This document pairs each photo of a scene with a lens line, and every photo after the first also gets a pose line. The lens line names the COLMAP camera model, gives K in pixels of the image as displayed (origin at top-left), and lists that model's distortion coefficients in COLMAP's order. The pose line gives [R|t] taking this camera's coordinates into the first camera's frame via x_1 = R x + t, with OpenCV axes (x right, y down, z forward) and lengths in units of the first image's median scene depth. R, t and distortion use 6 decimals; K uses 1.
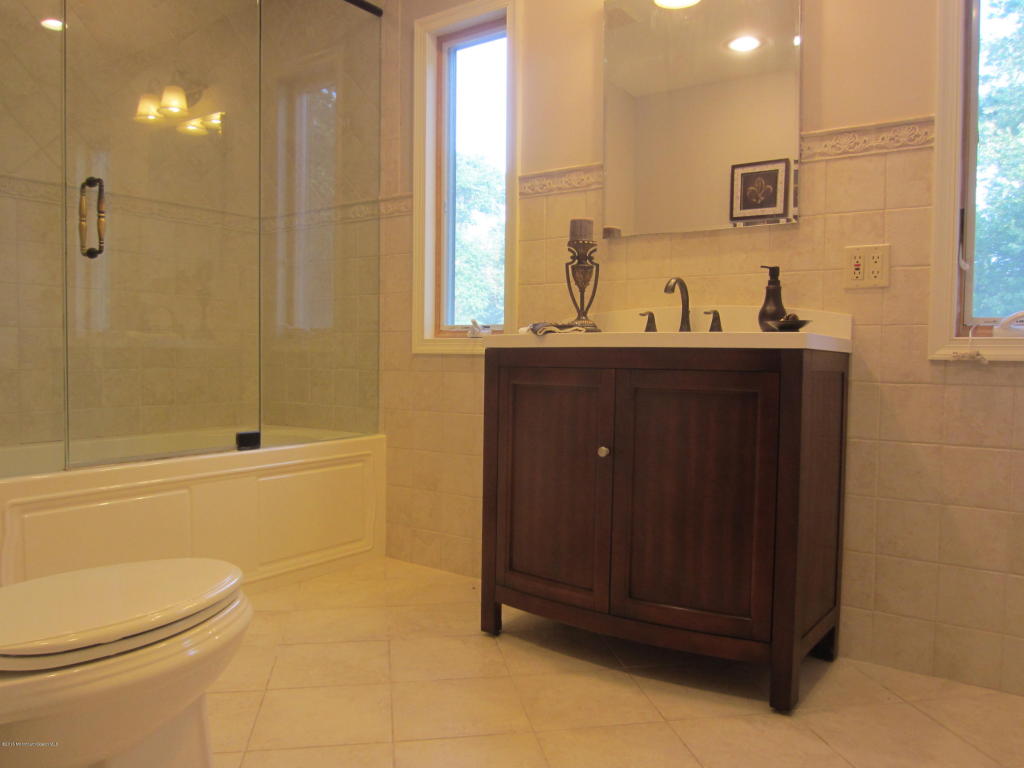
lens RADIAL K [[786.0, 0, 510.6], [0, 786.0, 384.6], [0, 0, 1]] dist [-0.054100, 0.027147]
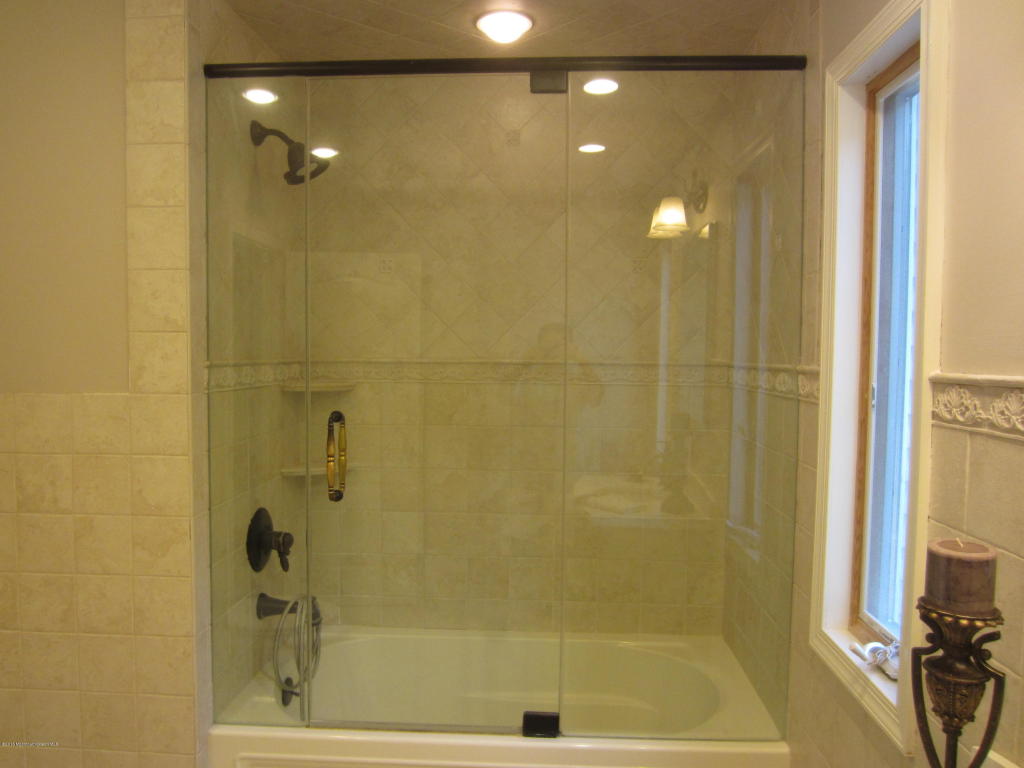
lens RADIAL K [[786.0, 0, 498.1], [0, 786.0, 382.6], [0, 0, 1]] dist [-0.054100, 0.027147]
pose [[0.529128, 0.032175, -0.847932, 0.286702], [-0.039848, 0.999121, 0.013046, -0.285550], [0.847606, 0.026885, 0.529944, 0.606646]]
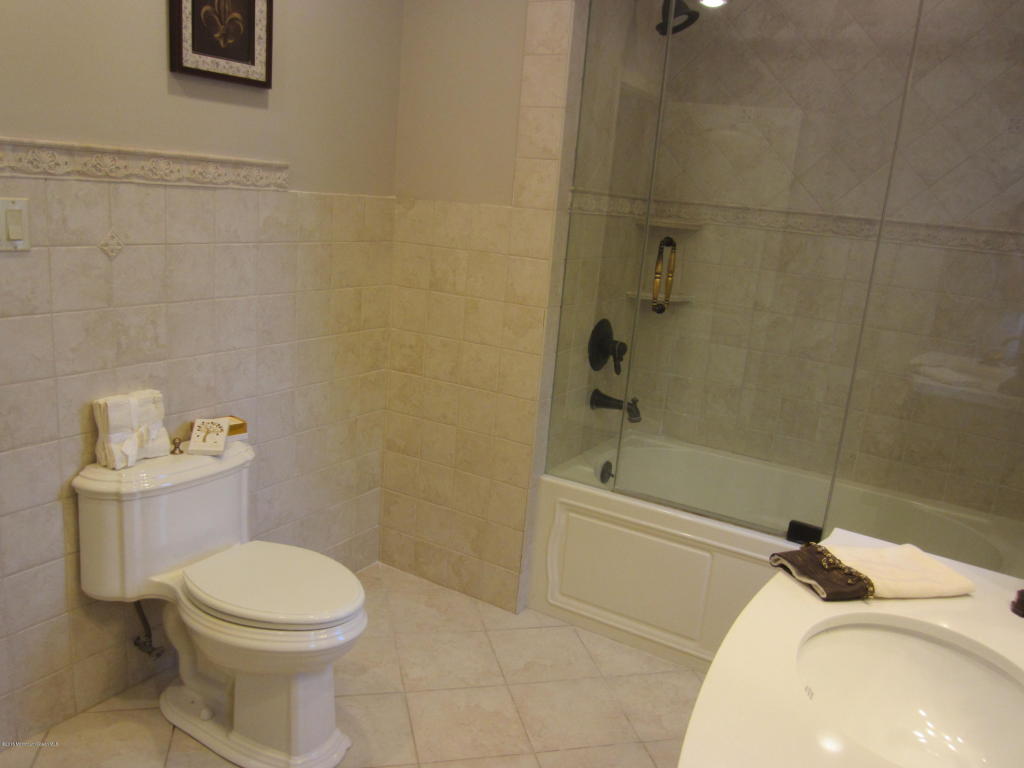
lens RADIAL K [[786.0, 0, 505.3], [0, 786.0, 391.9], [0, 0, 1]] dist [-0.054100, 0.027147]
pose [[0.074409, 0.242000, -0.967419, 0.461848], [-0.127466, 0.964459, 0.231456, -0.253345], [0.989048, 0.106091, 0.102611, 0.619079]]
